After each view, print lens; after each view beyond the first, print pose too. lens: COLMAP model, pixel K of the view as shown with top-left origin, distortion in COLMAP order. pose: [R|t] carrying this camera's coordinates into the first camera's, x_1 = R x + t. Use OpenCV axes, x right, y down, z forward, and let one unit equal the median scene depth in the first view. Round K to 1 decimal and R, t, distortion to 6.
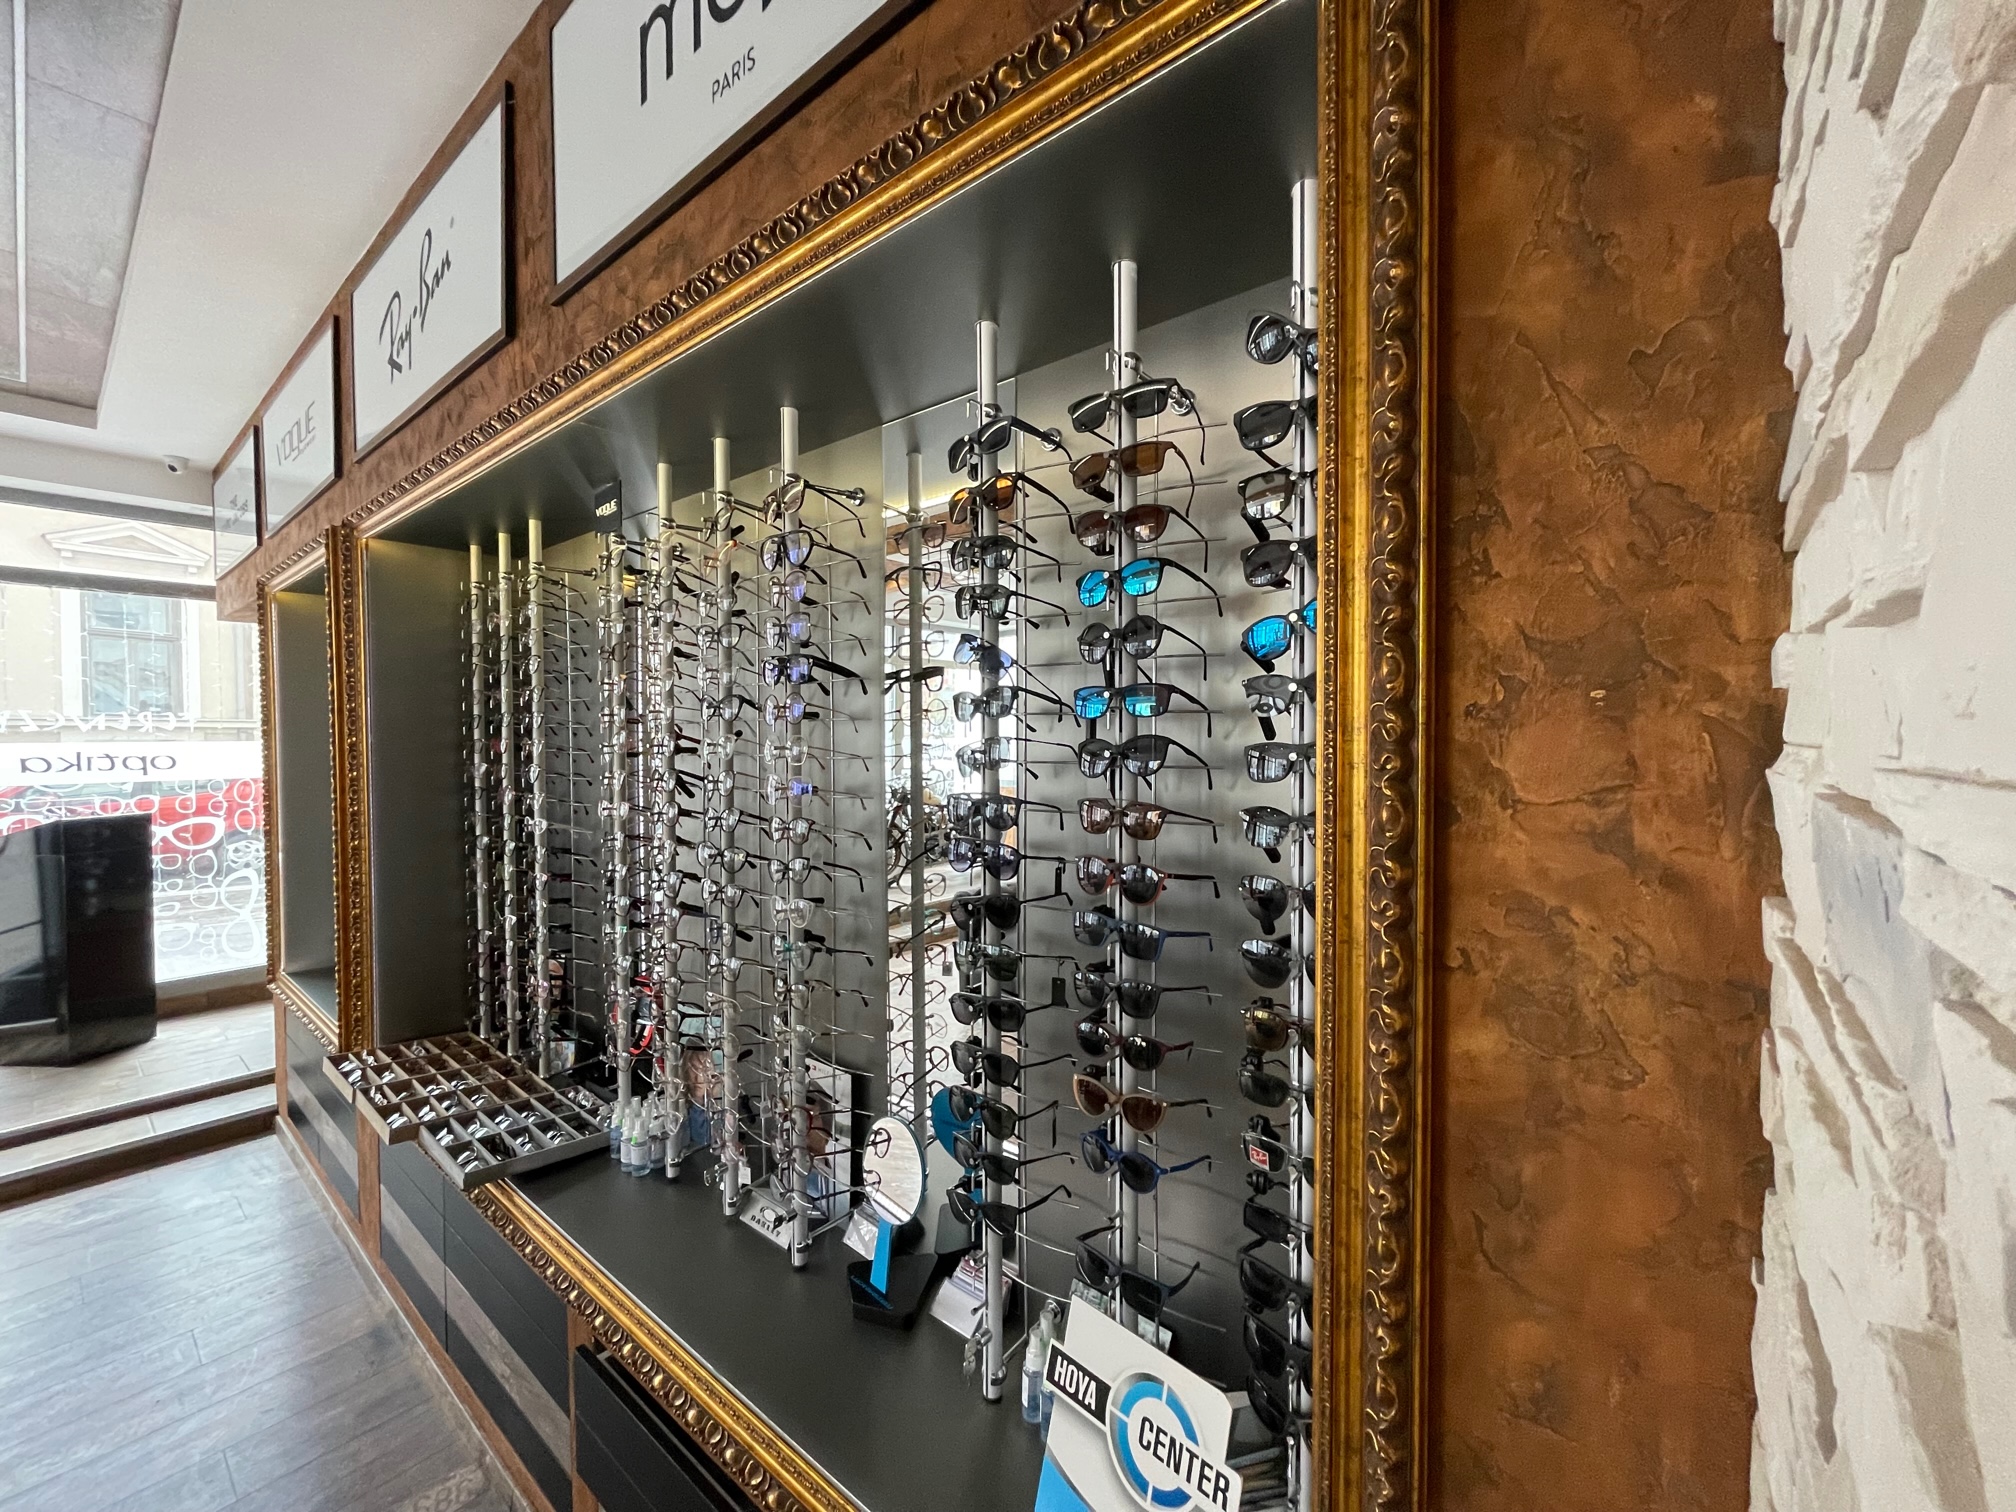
lens RADIAL K [[815.2, 0, 1014.6], [0, 815.2, 752.3], [0, 0, 1]] dist [-0.004750, 0.000477]
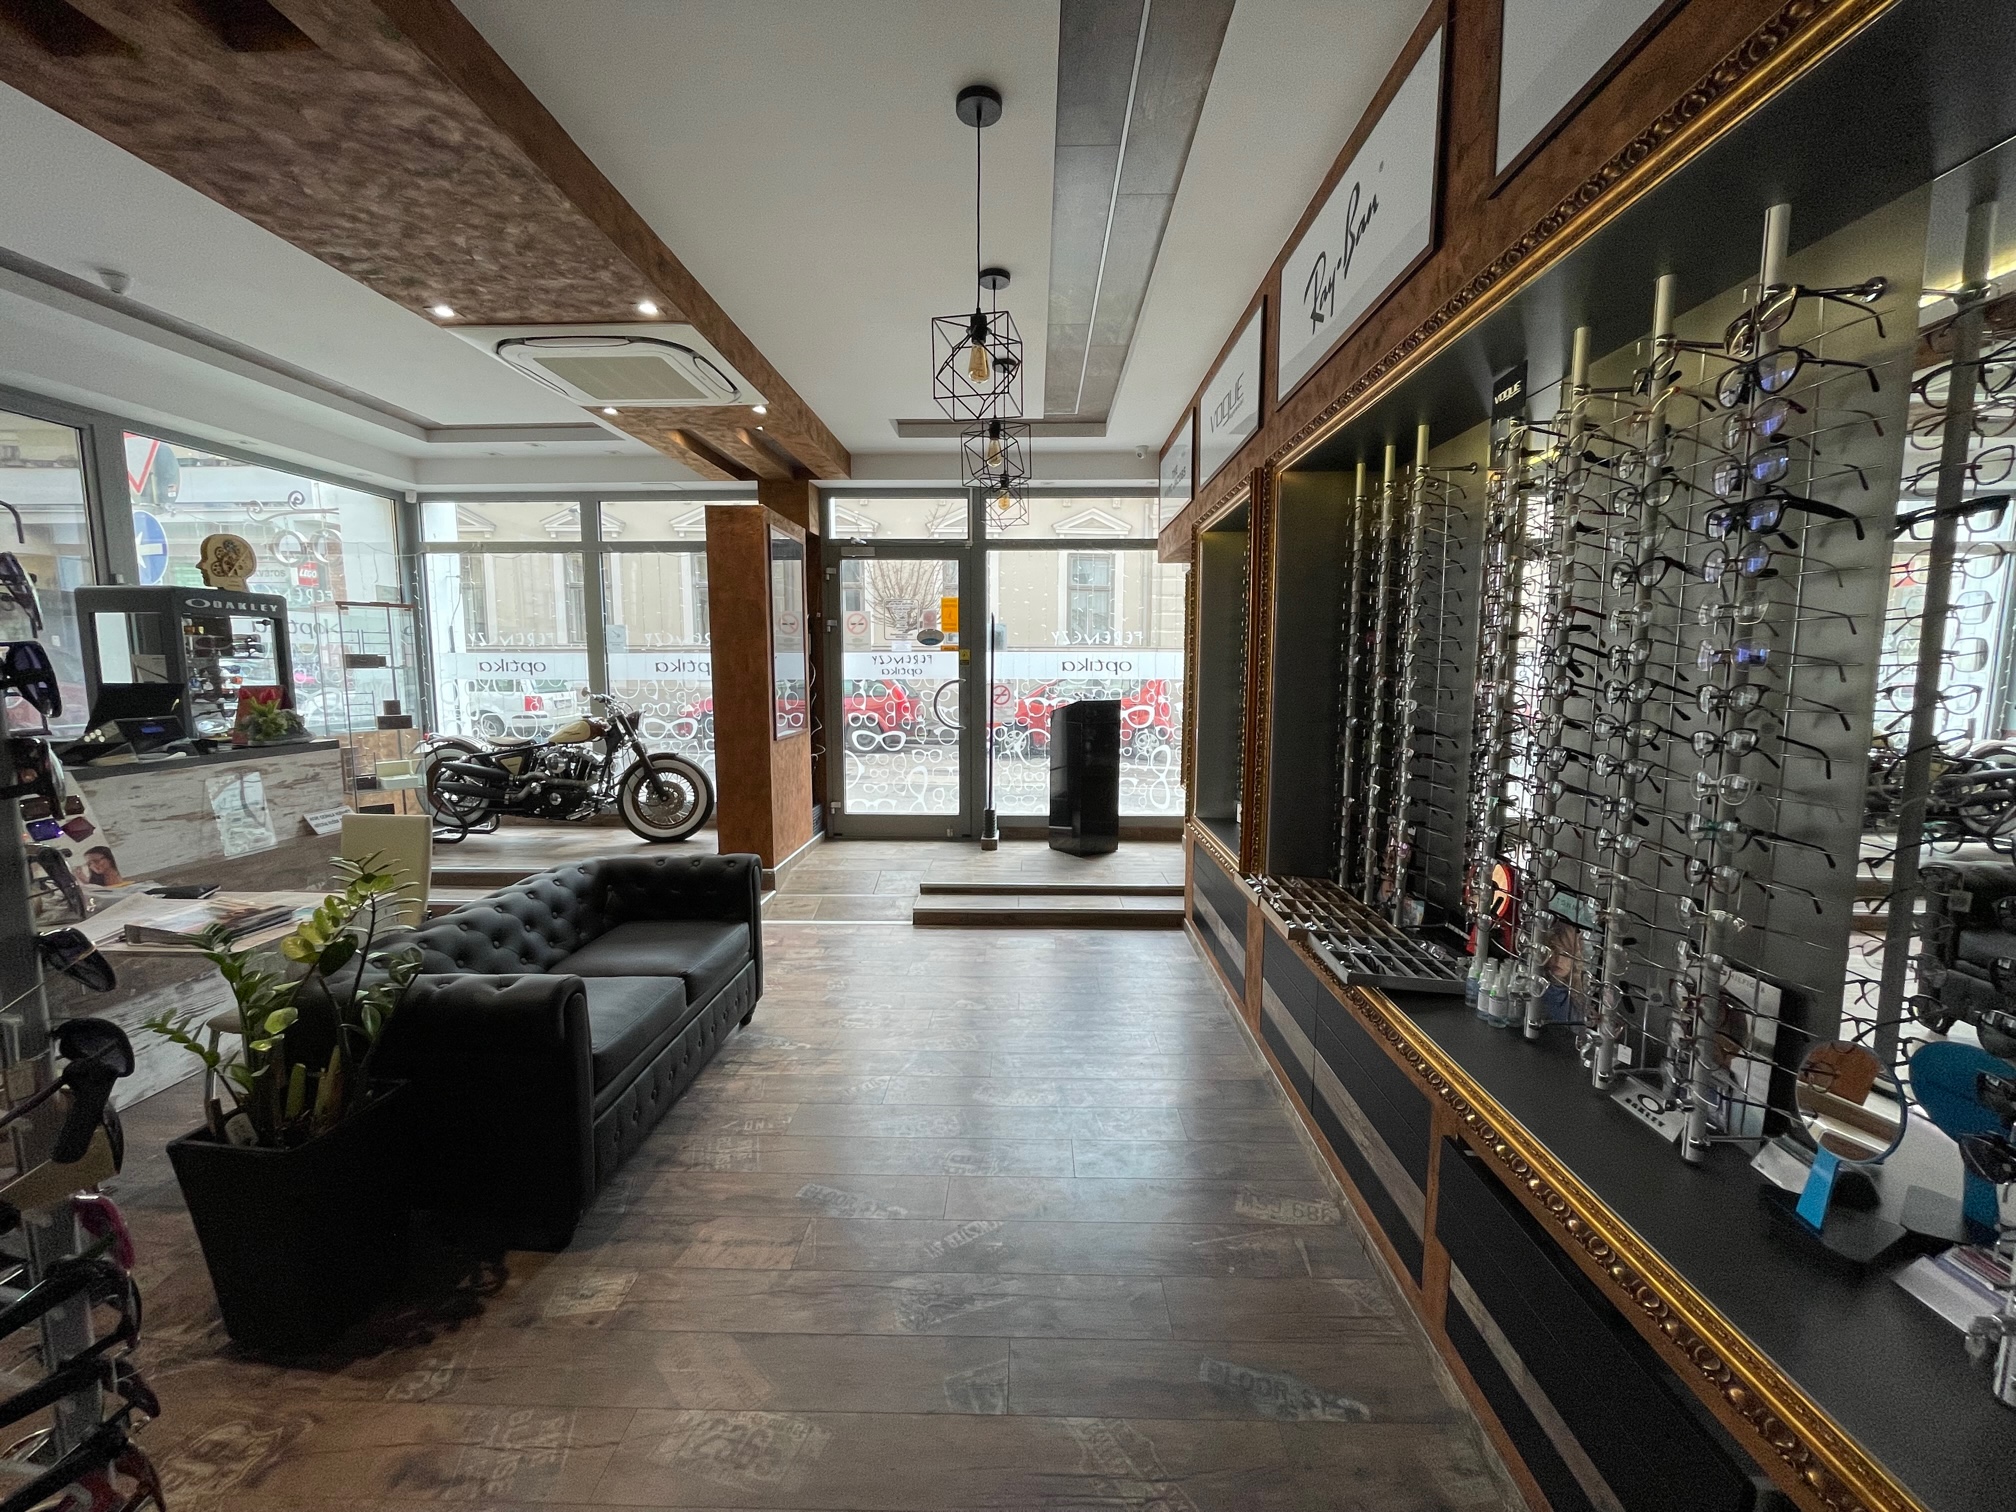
lens RADIAL K [[815.2, 0, 1015.1], [0, 815.2, 751.2], [0, 0, 1]] dist [-0.004750, 0.000477]
pose [[0.617033, 0.090109, -0.781761, -0.043779], [-0.023120, 0.995070, 0.096447, 0.066974], [0.786597, -0.041436, 0.616074, -0.142805]]
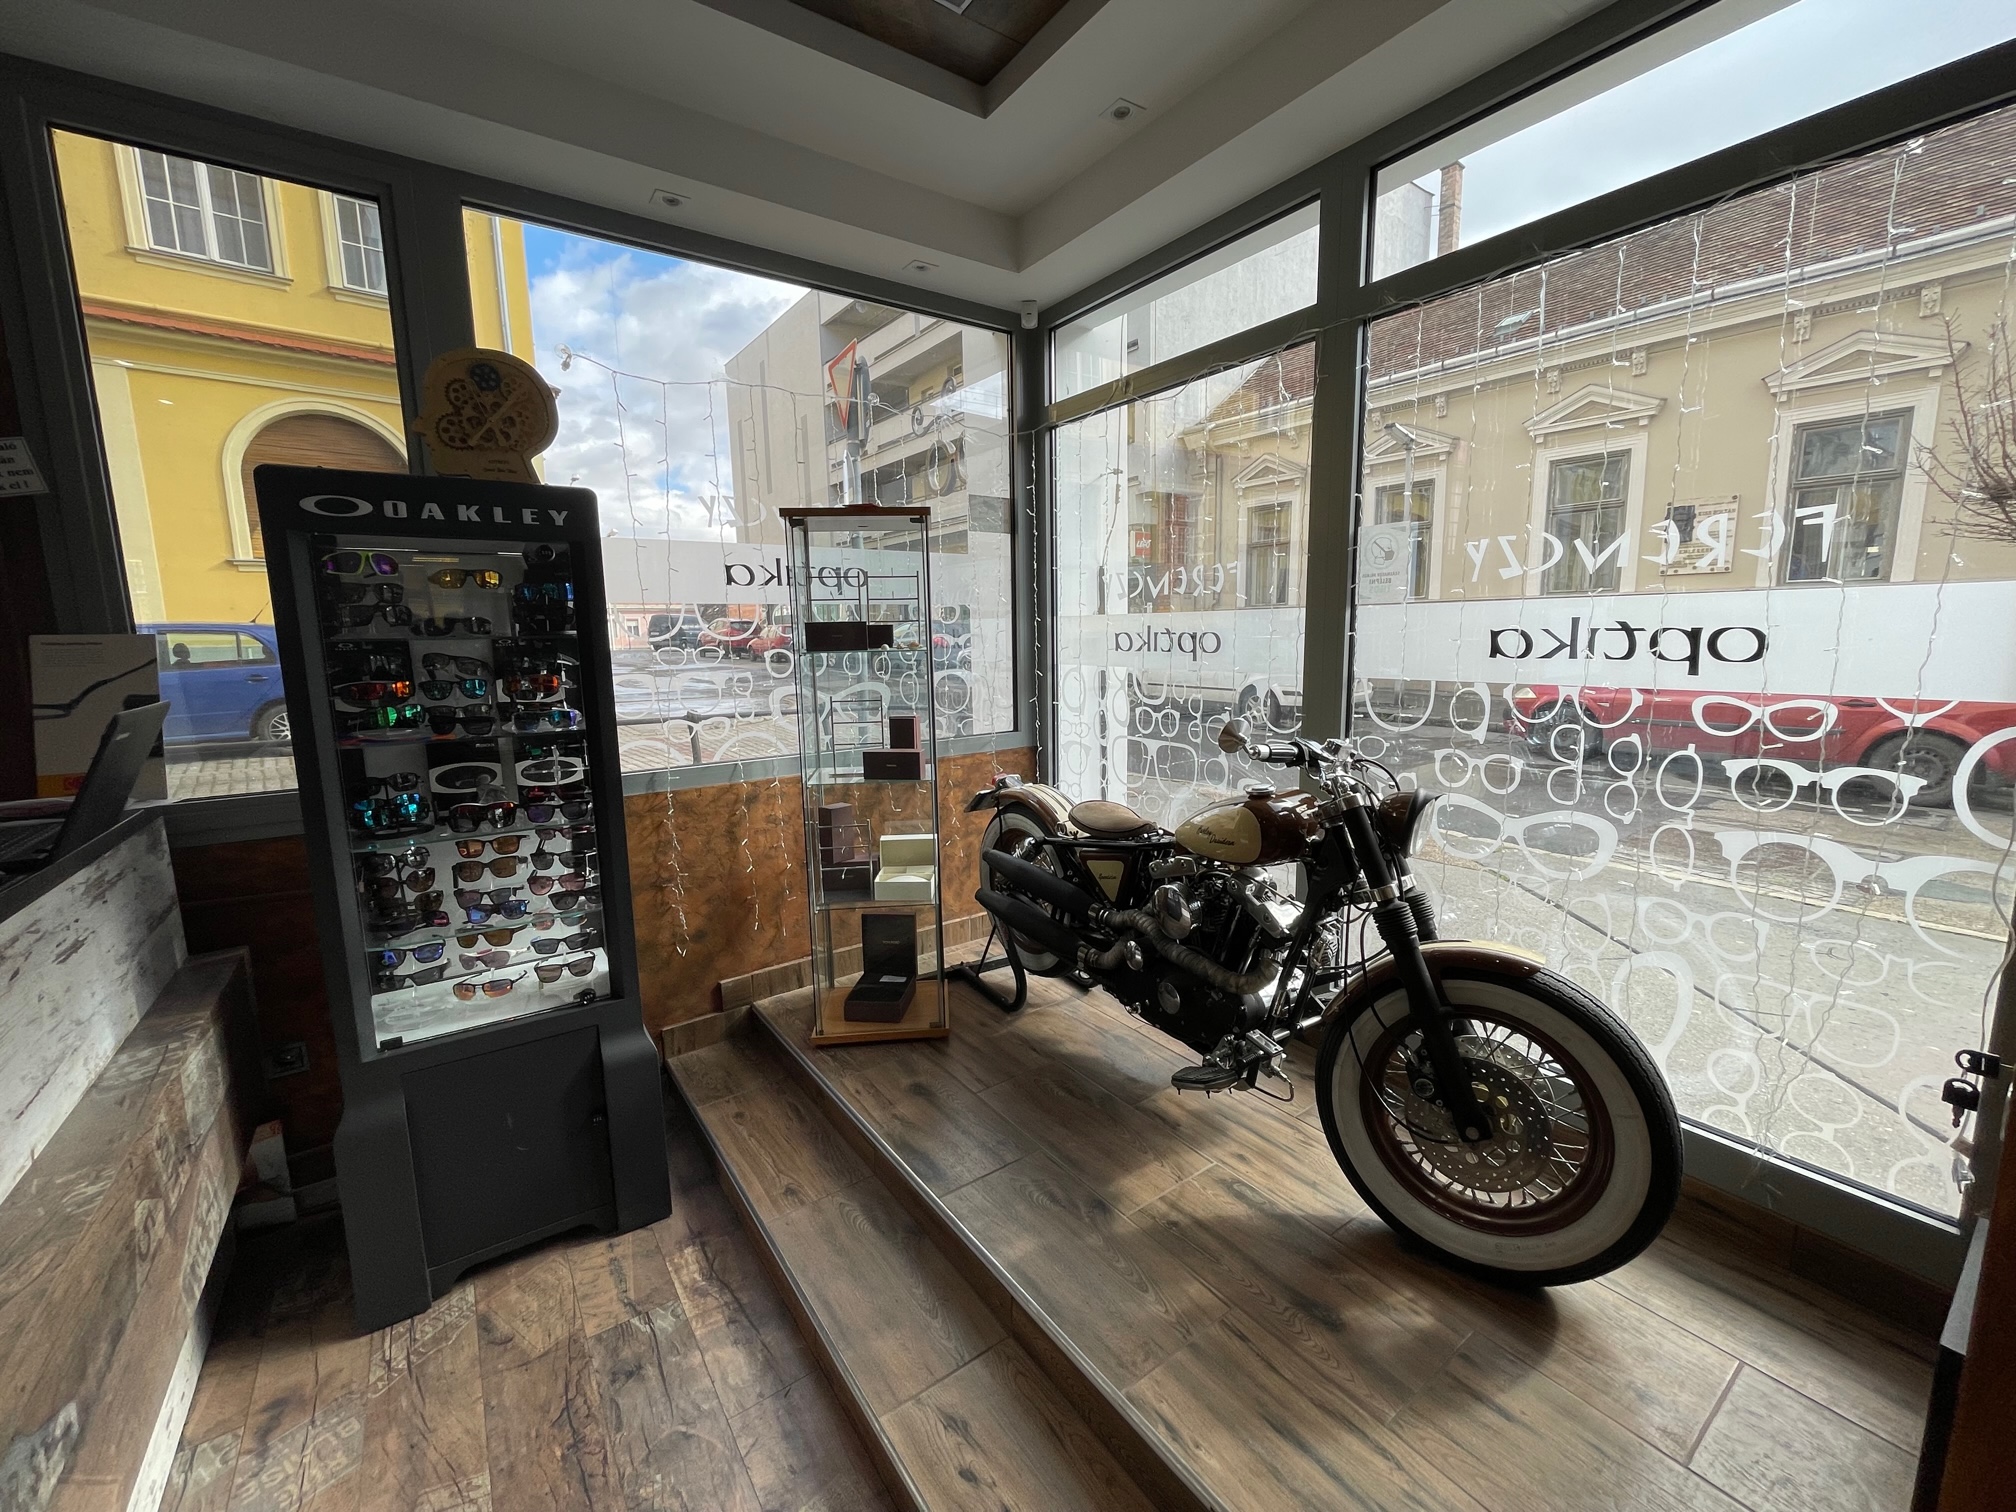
lens RADIAL K [[815.2, 0, 1018.2], [0, 815.2, 751.6], [0, 0, 1]] dist [-0.004750, 0.000477]
pose [[-0.248359, 0.150227, -0.956948, -0.617724], [-0.004314, 0.987720, 0.156177, 0.064284], [0.968658, 0.042916, -0.244661, -0.000953]]
